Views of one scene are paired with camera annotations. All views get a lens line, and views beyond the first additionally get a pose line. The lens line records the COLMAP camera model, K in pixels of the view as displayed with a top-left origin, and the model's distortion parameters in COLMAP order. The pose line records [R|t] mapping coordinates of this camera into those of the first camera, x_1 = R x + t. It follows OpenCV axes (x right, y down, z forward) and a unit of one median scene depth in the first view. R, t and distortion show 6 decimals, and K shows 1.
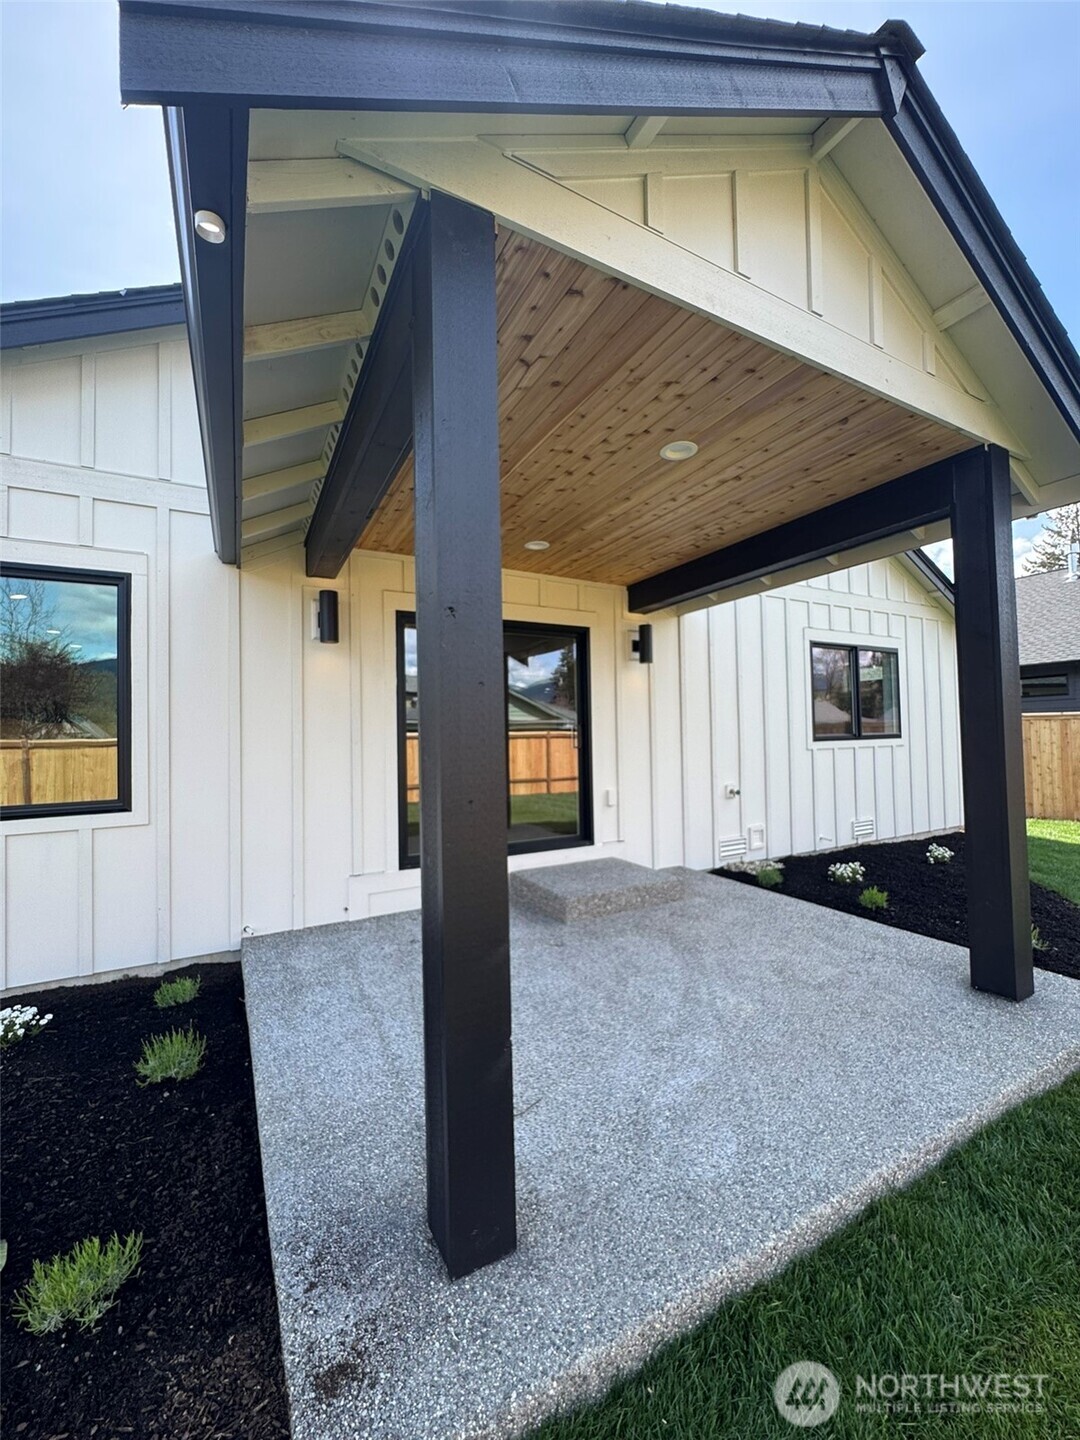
lens RADIAL K [[577.0, 0, 540.0], [0, 577.0, 720.0], [0, 0, 1]] dist [-0.003368, 0.000144]
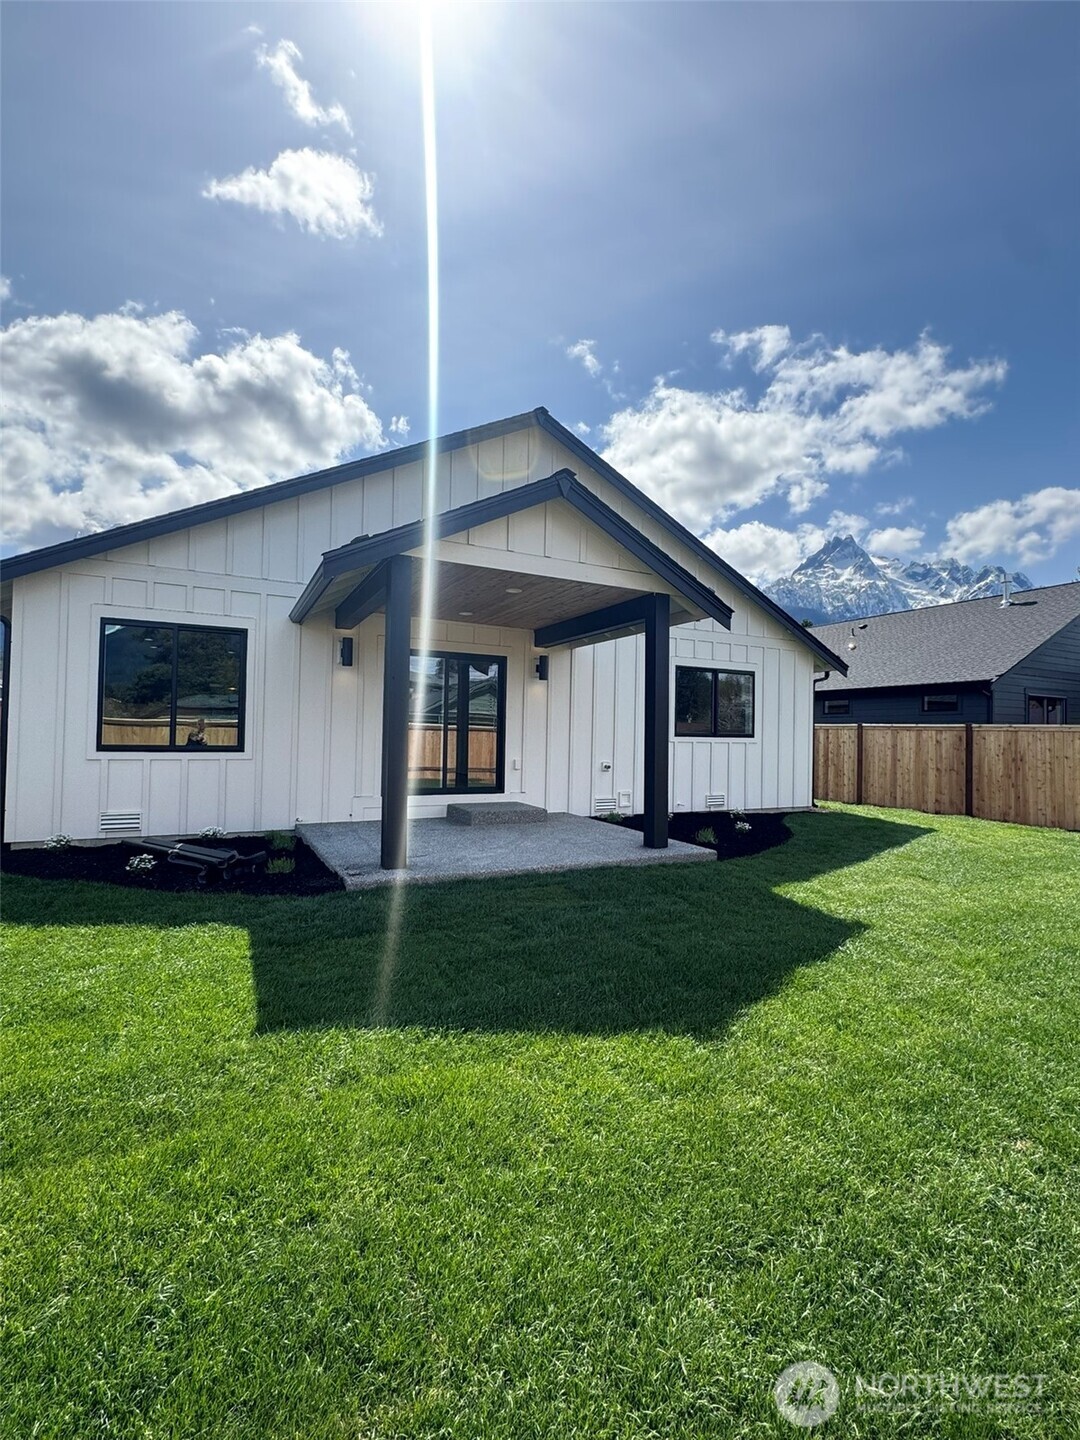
lens RADIAL K [[657.7, 0, 540.0], [0, 657.7, 720.0], [0, 0, 1]] dist [-0.002230, -0.000133]
pose [[0.998898, 0.037846, -0.027755, 0.227404], [-0.037714, 0.999275, 0.005243, 0.001301], [0.027933, -0.004191, 0.999601, -0.783735]]
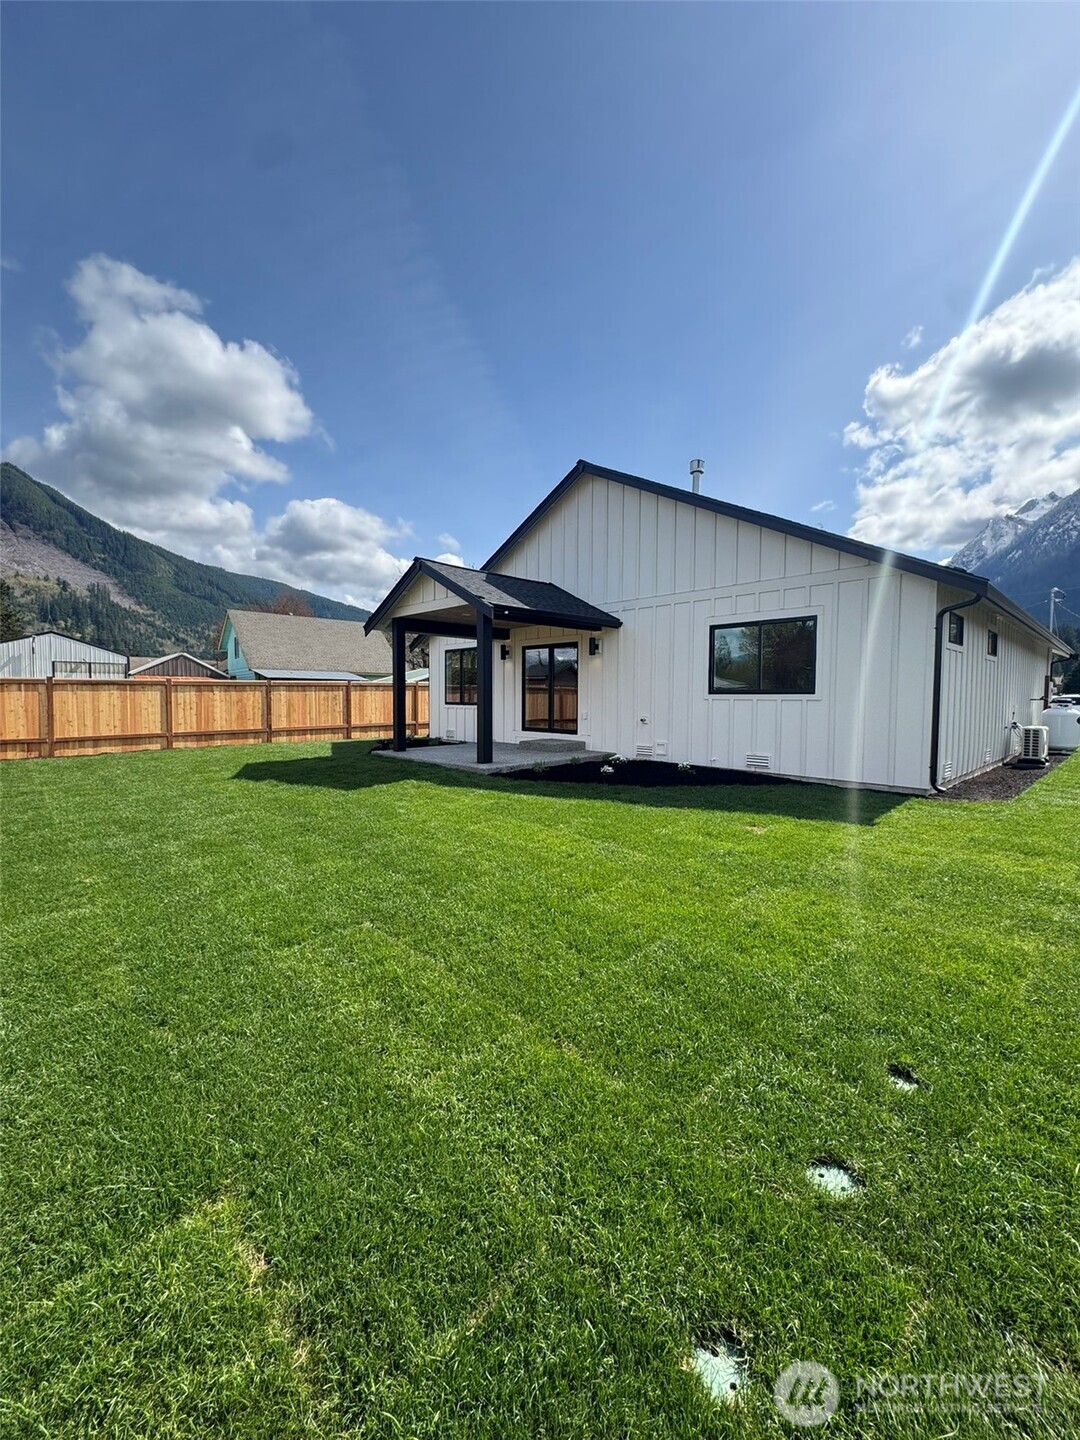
lens RADIAL K [[572.8, 0, 538.5], [0, 572.8, 721.8], [0, 0, 1]] dist [-0.001332, 0.000186]
pose [[0.257134, 0.064518, -0.964220, 2.230735], [0.016126, 0.997343, 0.071035, -0.004876], [0.966241, -0.033815, 0.255411, 0.244218]]
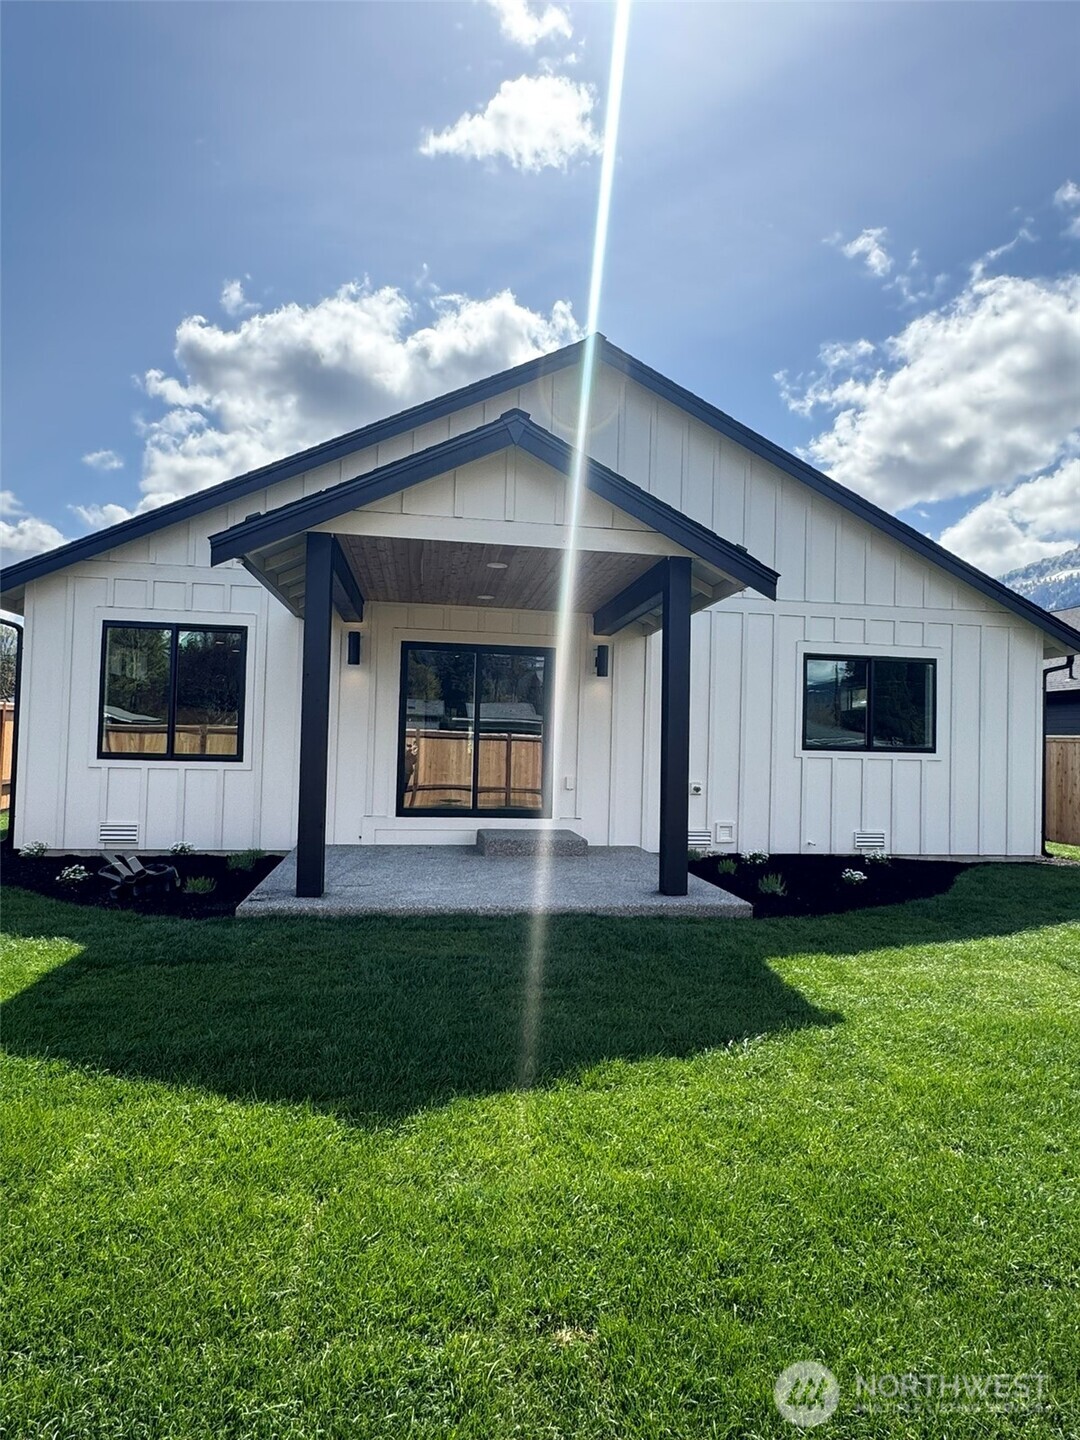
lens RADIAL K [[819.0, 0, 542.4], [0, 819.0, 716.4], [0, 0, 1]] dist [-0.005841, -0.001231]
pose [[0.941296, 0.031829, -0.336078, 0.652555], [-0.035184, 0.999373, -0.003896, -0.001417], [0.335743, 0.015492, 0.941826, -0.692531]]
